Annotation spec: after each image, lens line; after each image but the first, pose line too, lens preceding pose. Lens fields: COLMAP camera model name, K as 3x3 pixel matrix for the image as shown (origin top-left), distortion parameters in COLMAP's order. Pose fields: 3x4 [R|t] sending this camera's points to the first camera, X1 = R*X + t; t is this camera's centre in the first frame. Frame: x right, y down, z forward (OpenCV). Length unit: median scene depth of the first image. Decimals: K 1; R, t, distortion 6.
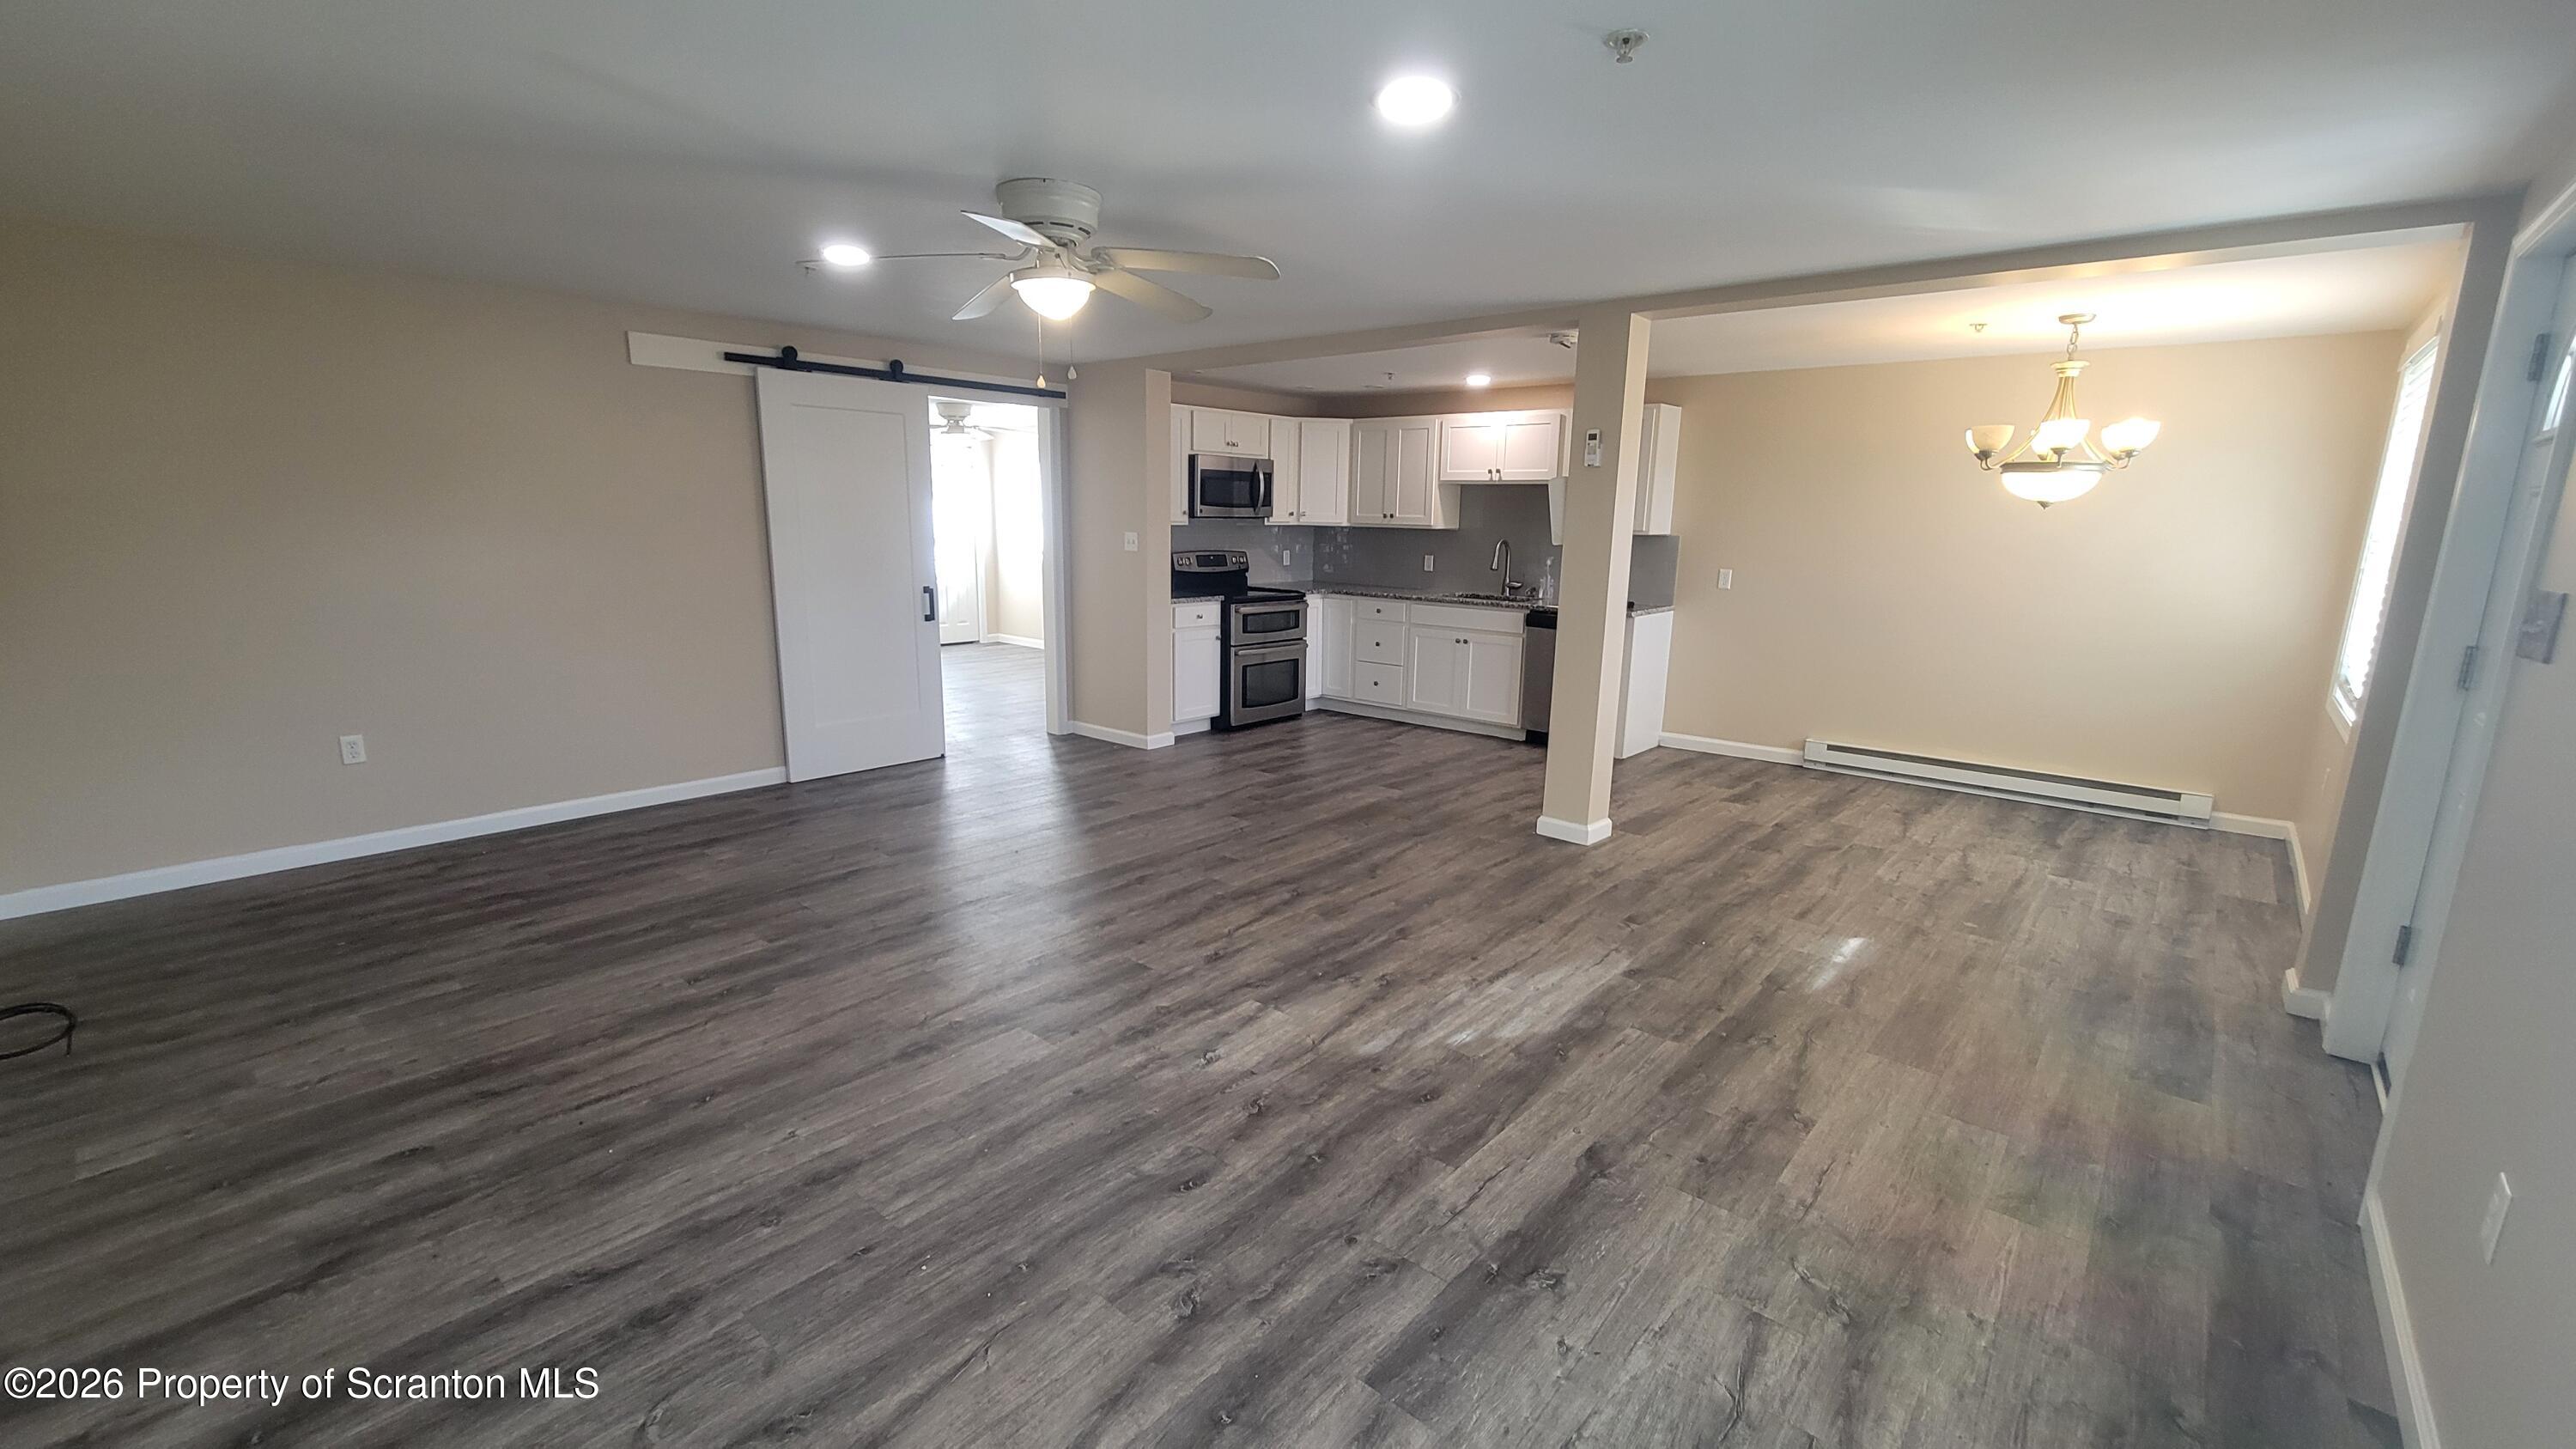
lens RADIAL K [[1048.2, 0, 1279.3], [0, 1048.2, 725.3], [0, 0, 1]] dist [0.003631, 0.000056]
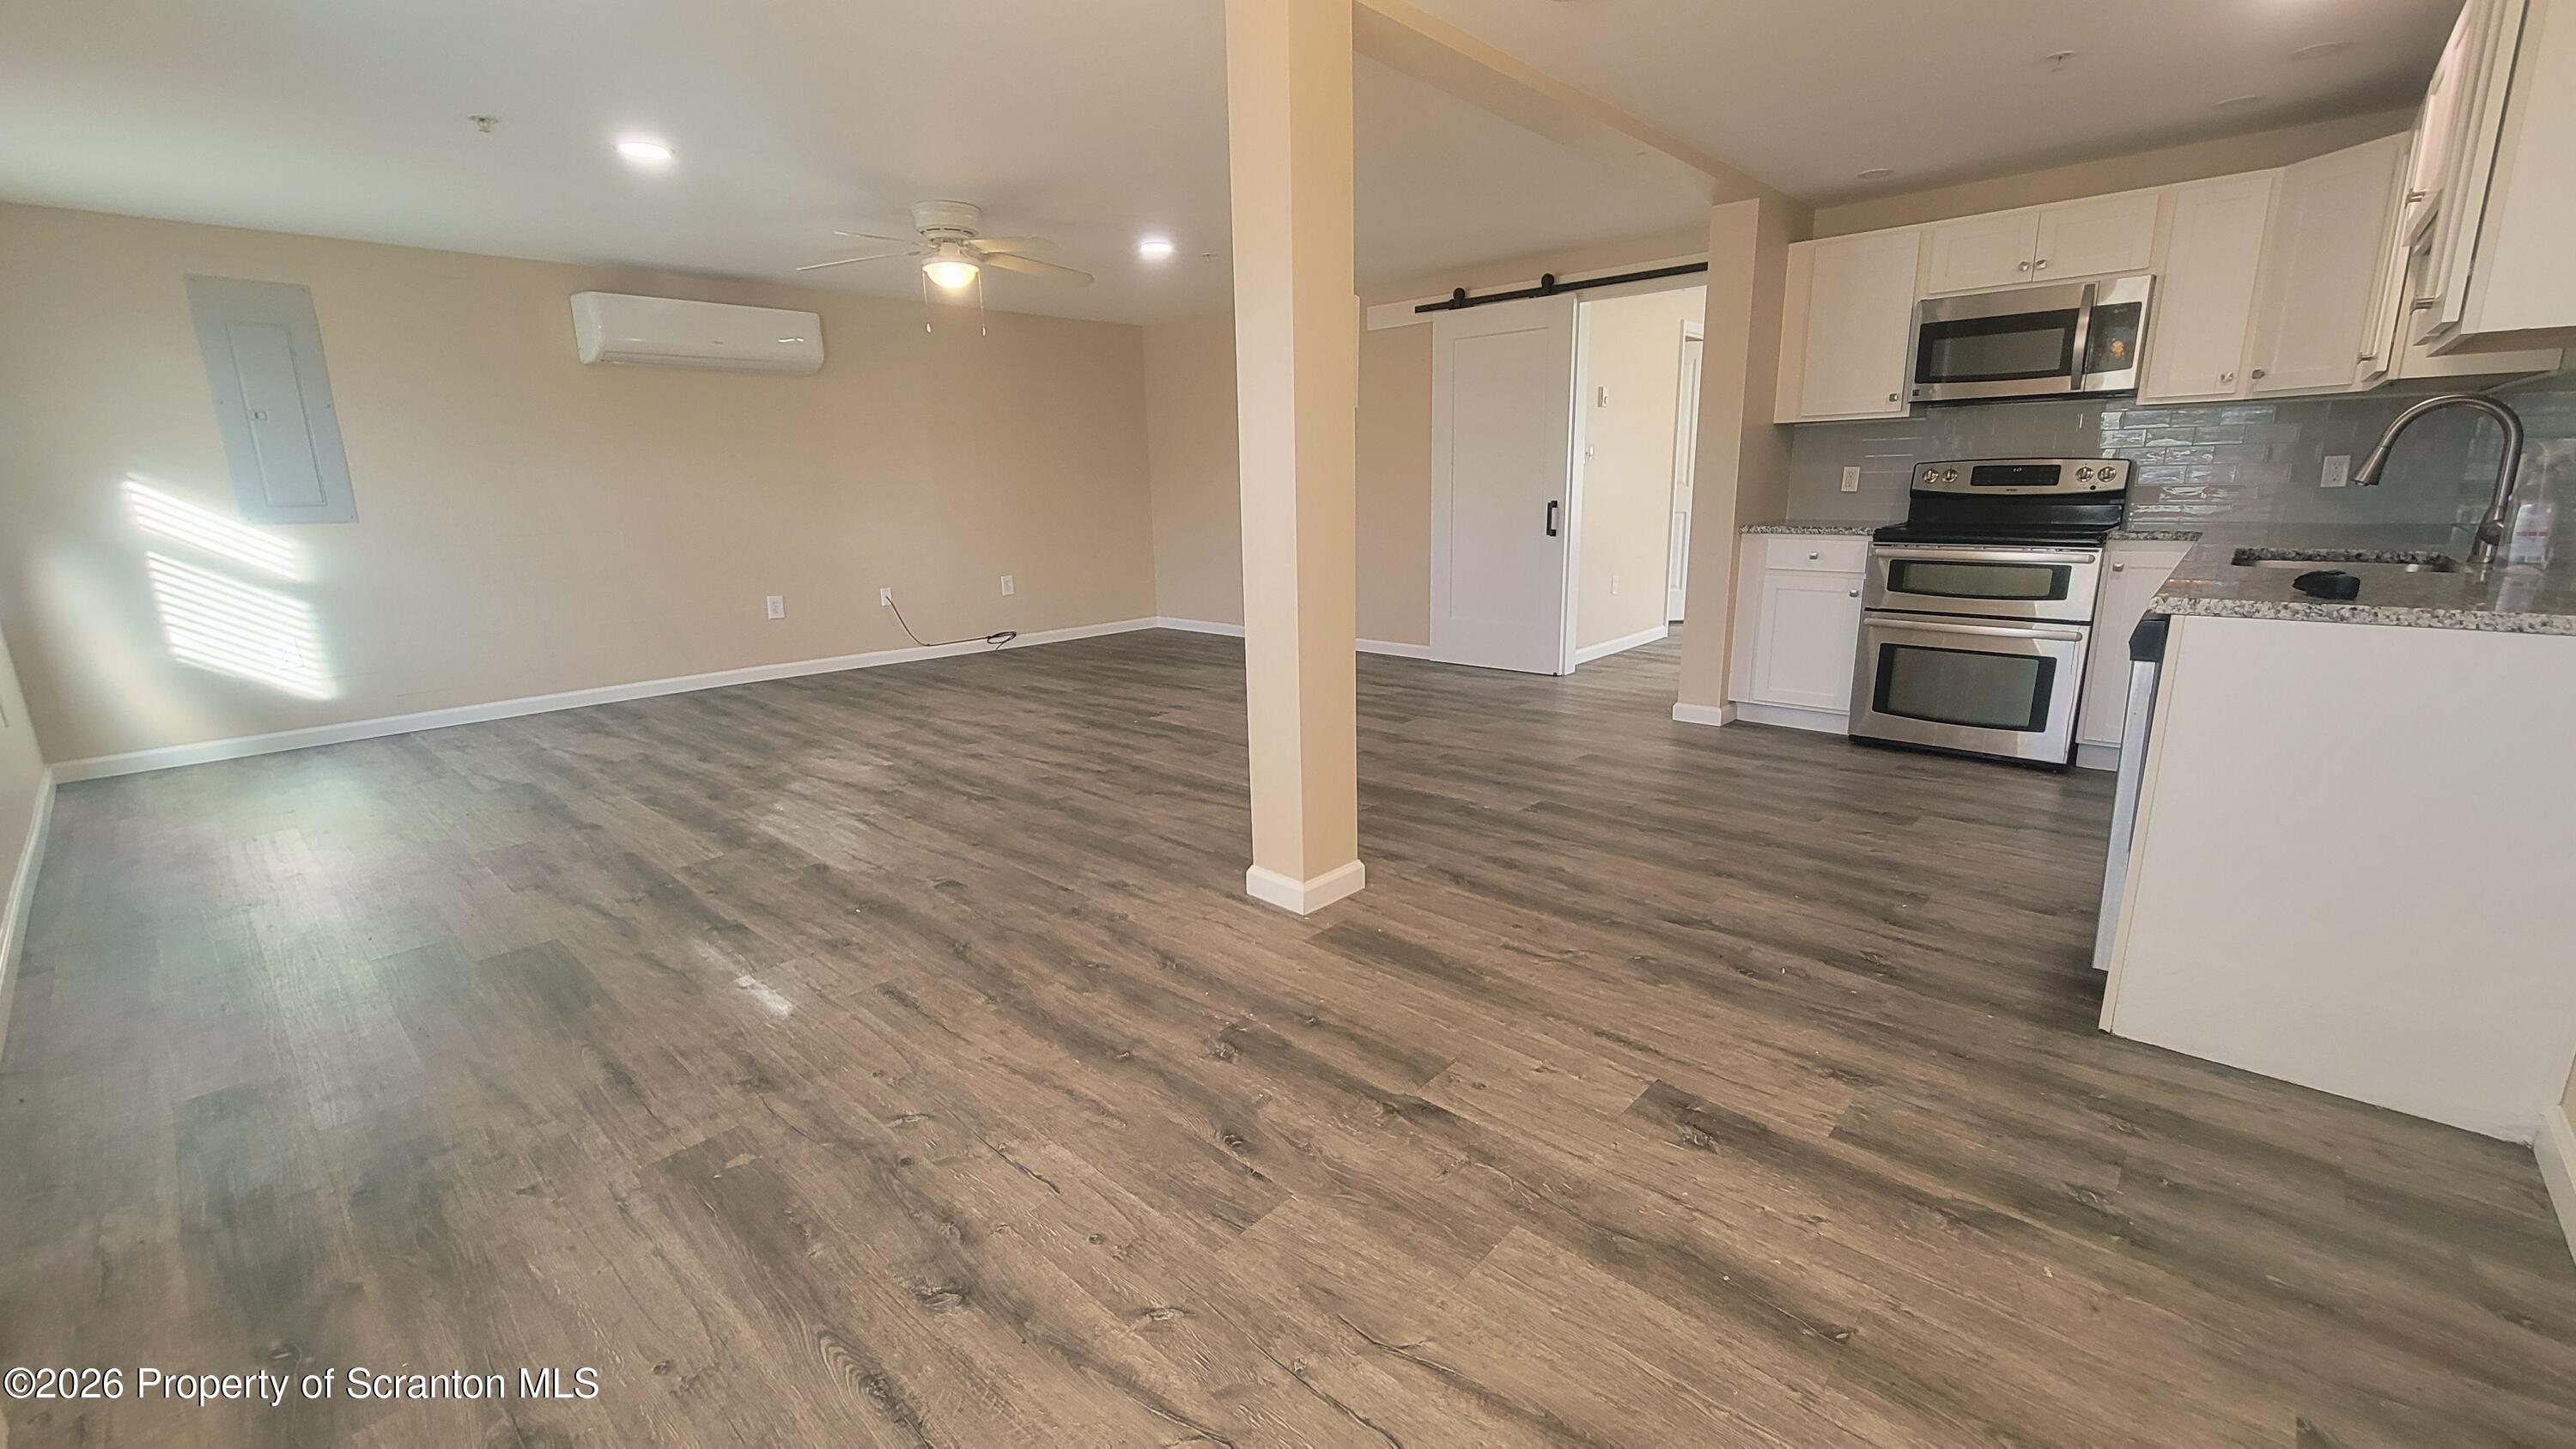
lens RADIAL K [[1048.2, 0, 1280.1], [0, 1048.2, 723.9], [0, 0, 1]] dist [0.003631, 0.000056]
pose [[-0.023690, 0.212067, -0.976968, 1.102897], [-0.176821, 0.960946, 0.212877, -0.151342], [0.983958, 0.177791, 0.014733, 1.226805]]
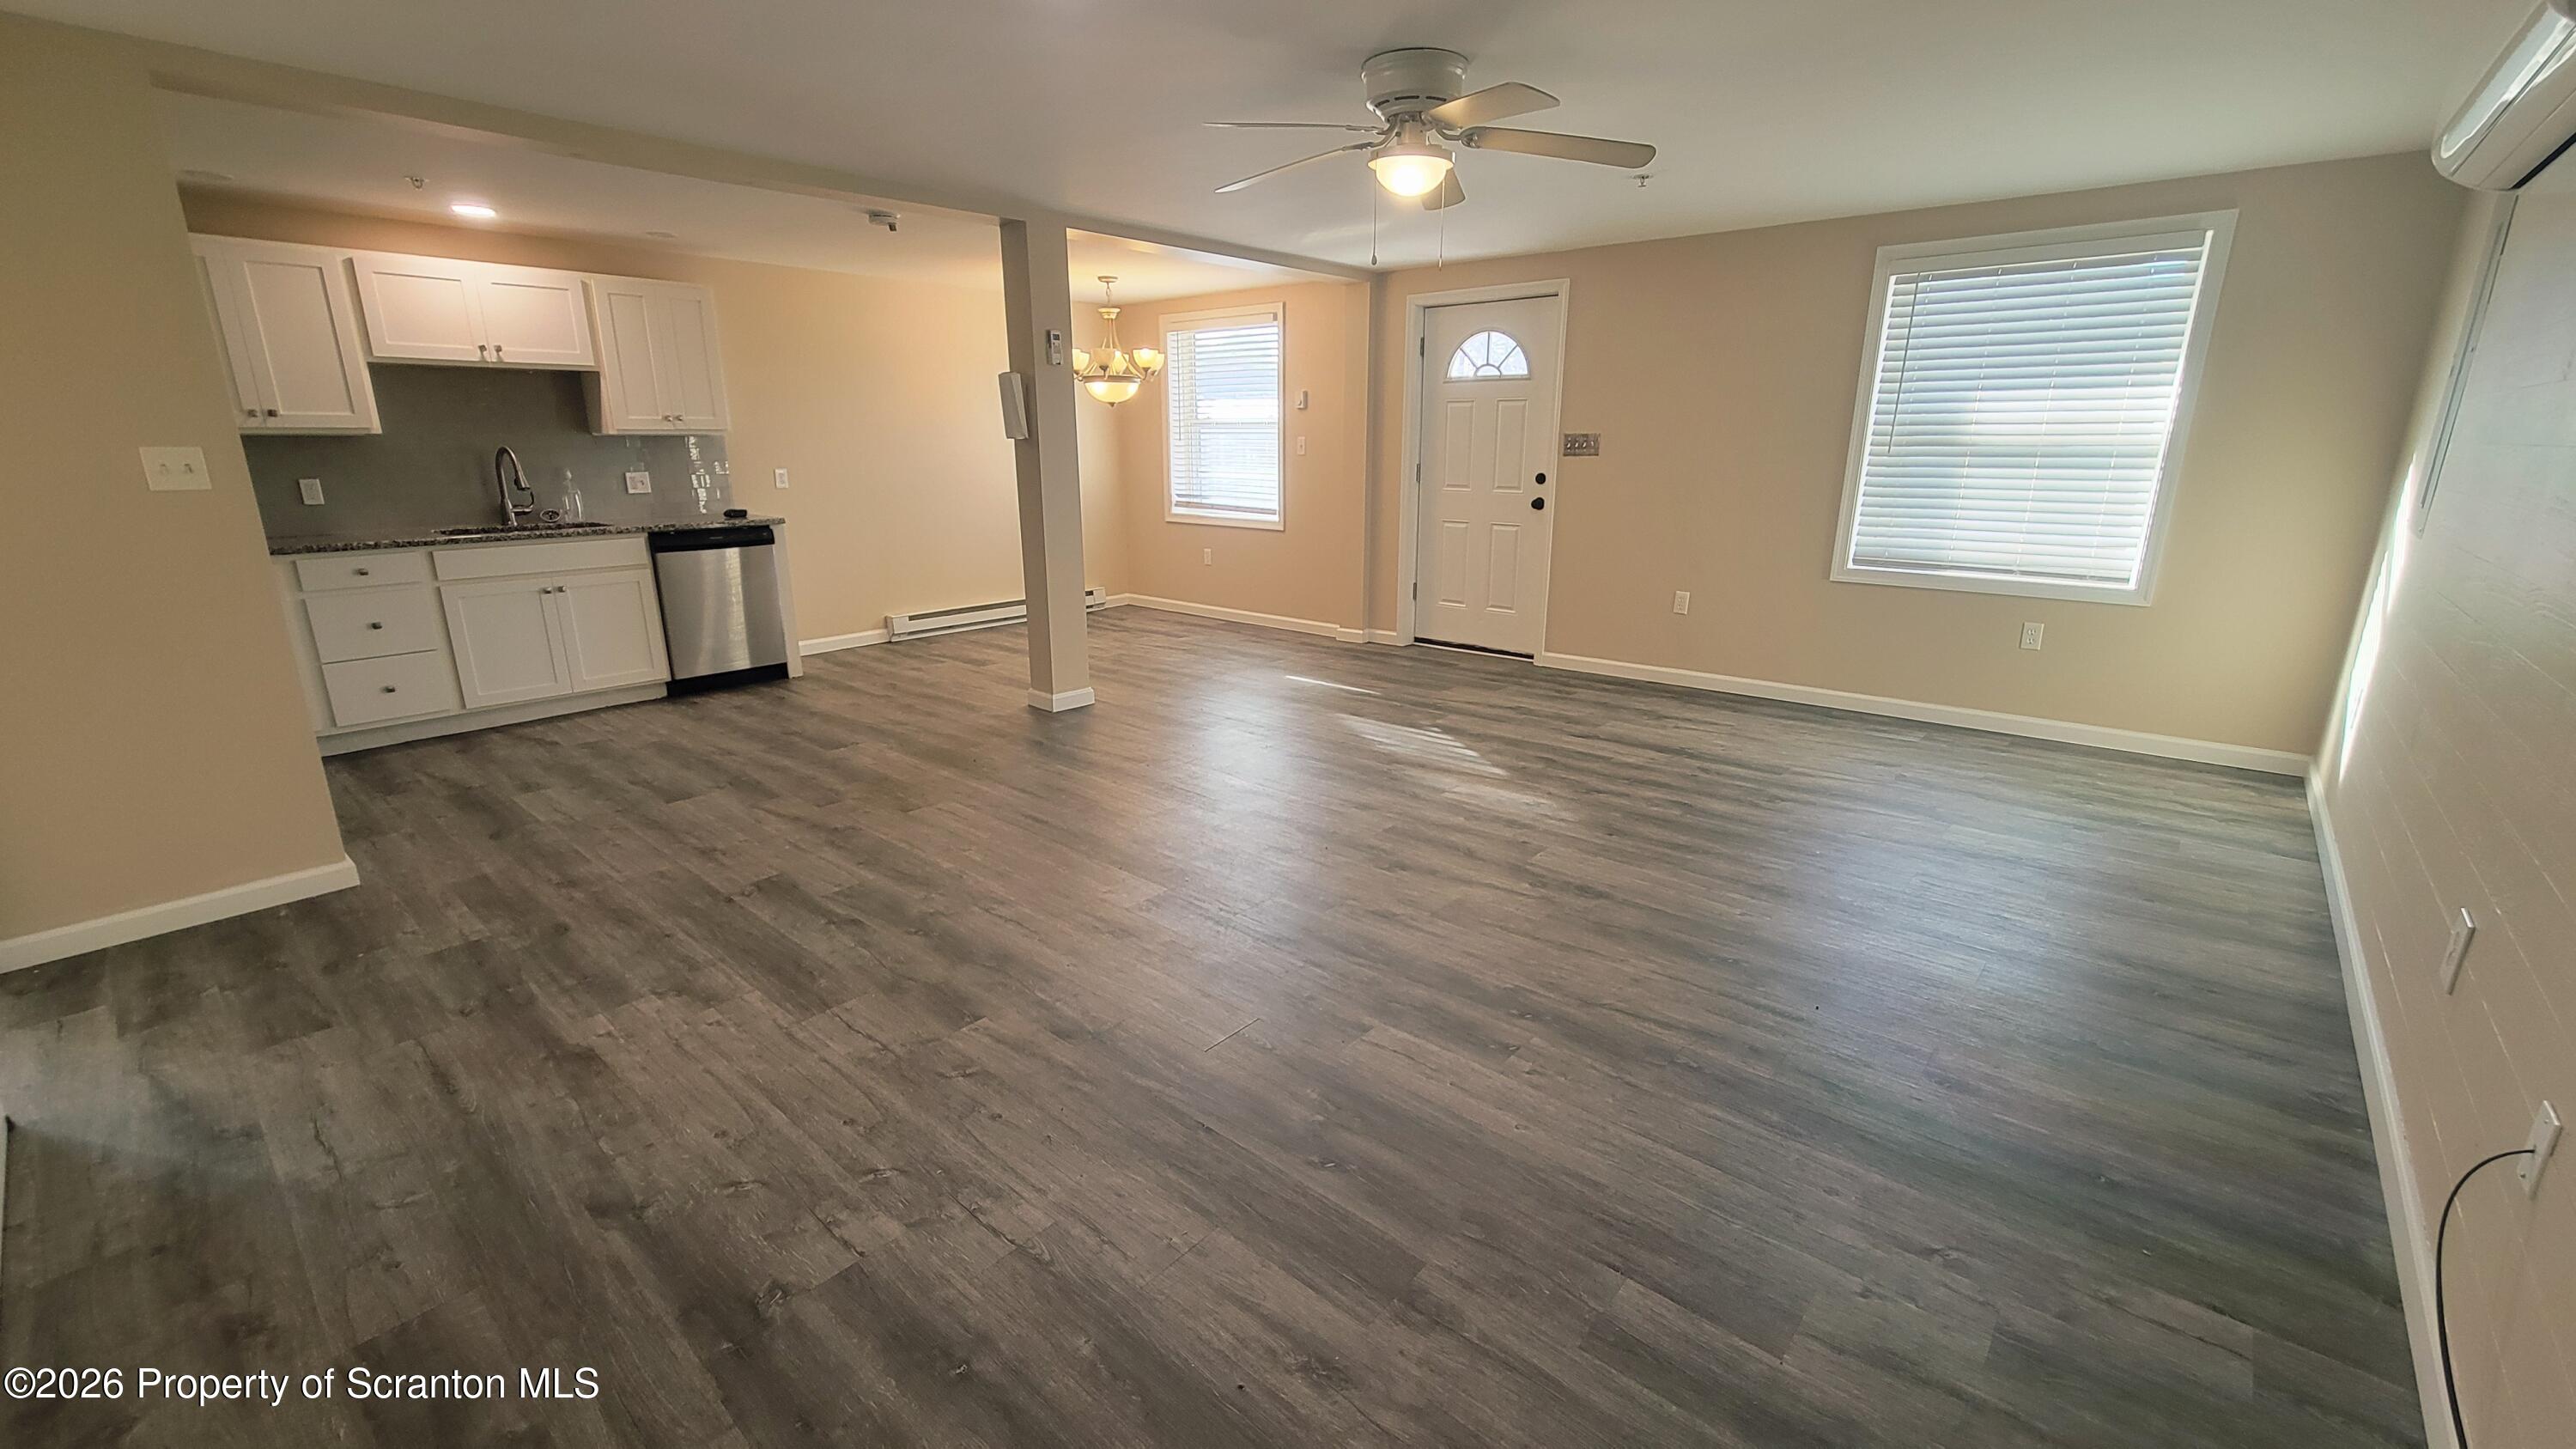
lens RADIAL K [[1048.2, 0, 1286.4], [0, 1048.2, 719.6], [0, 0, 1]] dist [0.003631, 0.000056]
pose [[0.000076, -0.277118, 0.960836, -1.019477], [0.198457, 0.941729, 0.271591, -0.173851], [-0.980110, 0.190664, 0.055067, 0.906925]]
